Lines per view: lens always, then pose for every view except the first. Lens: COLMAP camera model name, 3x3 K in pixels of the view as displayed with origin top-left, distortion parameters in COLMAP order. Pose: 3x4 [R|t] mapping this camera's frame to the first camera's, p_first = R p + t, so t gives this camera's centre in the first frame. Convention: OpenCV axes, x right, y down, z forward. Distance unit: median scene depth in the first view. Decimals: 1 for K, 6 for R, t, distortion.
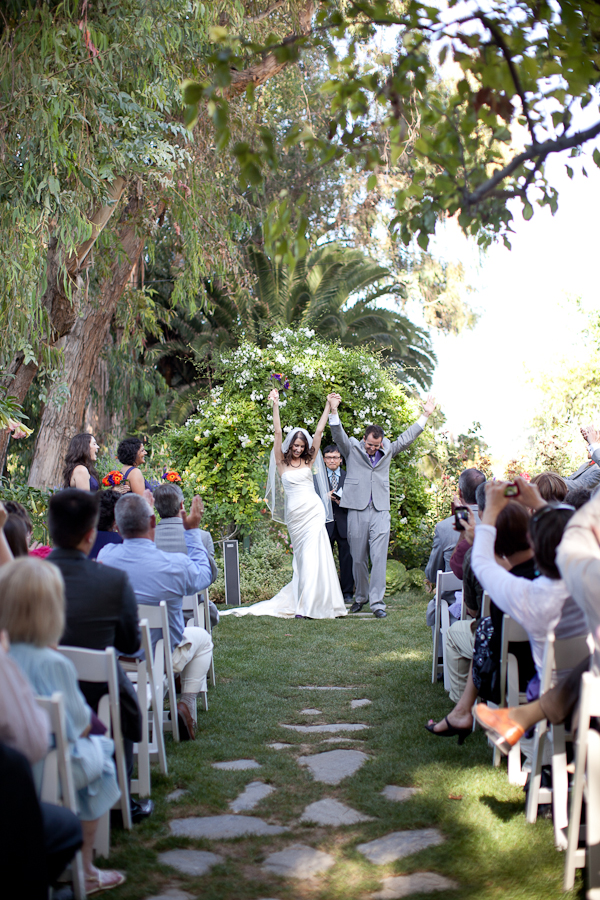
lens RADIAL K [[1296.2, 0, 300.0], [0, 1296.2, 450.0], [0, 0, 1]] dist [-0.147031, 0.063964]
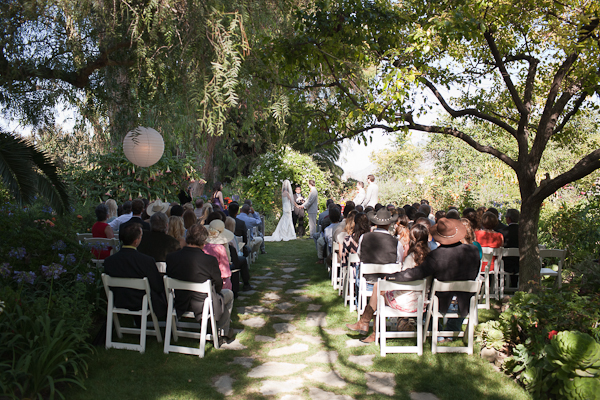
lens RADIAL K [[864.1, 0, 300.0], [0, 864.1, 200.0], [0, 0, 1]] dist [-0.147031, 0.063964]
pose [[0.999464, 0.031218, 0.009837, 0.016295], [-0.031621, 0.998534, 0.043928, -0.060896], [-0.008451, -0.044215, 0.998986, -1.051969]]
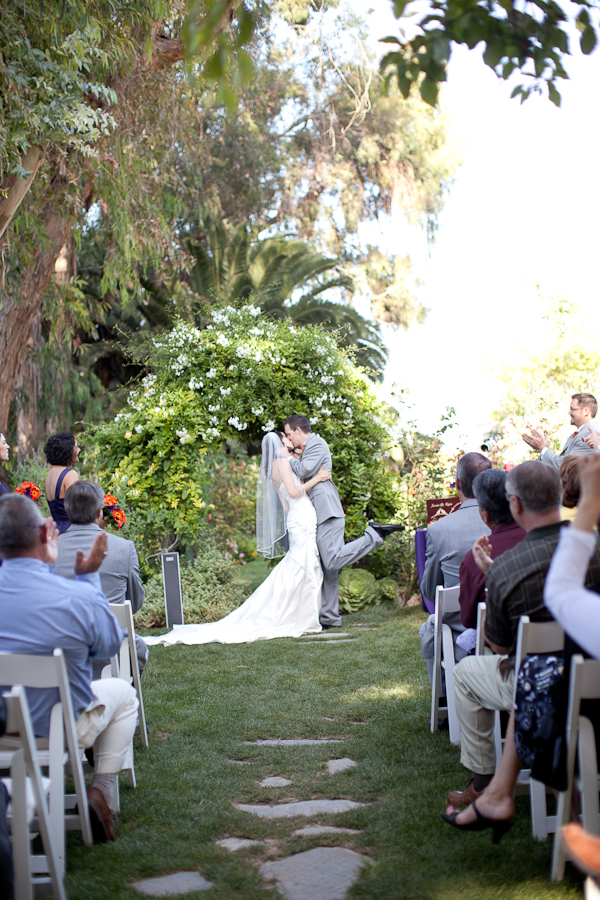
lens RADIAL K [[1296.2, 0, 300.0], [0, 1296.2, 450.0], [0, 0, 1]] dist [-0.147031, 0.063964]
pose [[0.998677, -0.030906, 0.041102, -0.001072], [0.031114, 0.999506, -0.004429, 0.008098], [-0.040945, 0.005702, 0.999145, 0.137565]]
